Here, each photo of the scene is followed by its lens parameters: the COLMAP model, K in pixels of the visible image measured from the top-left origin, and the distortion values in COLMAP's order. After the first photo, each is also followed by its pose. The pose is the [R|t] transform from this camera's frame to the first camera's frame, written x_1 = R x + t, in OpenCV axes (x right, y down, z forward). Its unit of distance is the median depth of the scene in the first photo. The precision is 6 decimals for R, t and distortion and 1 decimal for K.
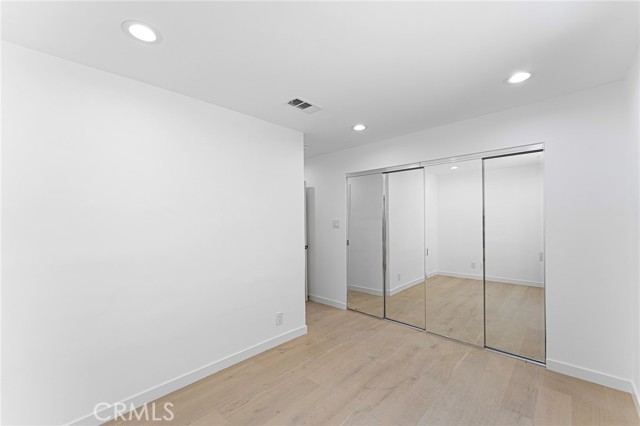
lens RADIAL K [[256.6, 0, 321.9], [0, 256.6, 214.5], [0, 0, 1]] dist [0.001035, 0.000084]
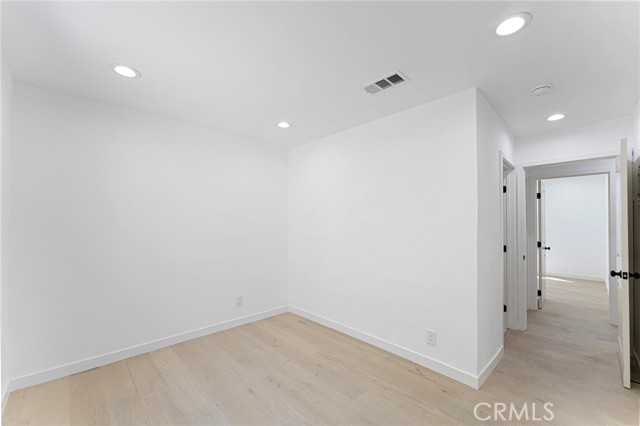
lens RADIAL K [[256.6, 0, 321.9], [0, 256.6, 214.5], [0, 0, 1]] dist [0.001035, 0.000084]
pose [[-0.010921, 0.002561, -0.999937, 0.737145], [0.012065, 0.999924, 0.002429, 0.006395], [0.999868, -0.012038, -0.010951, 0.745299]]
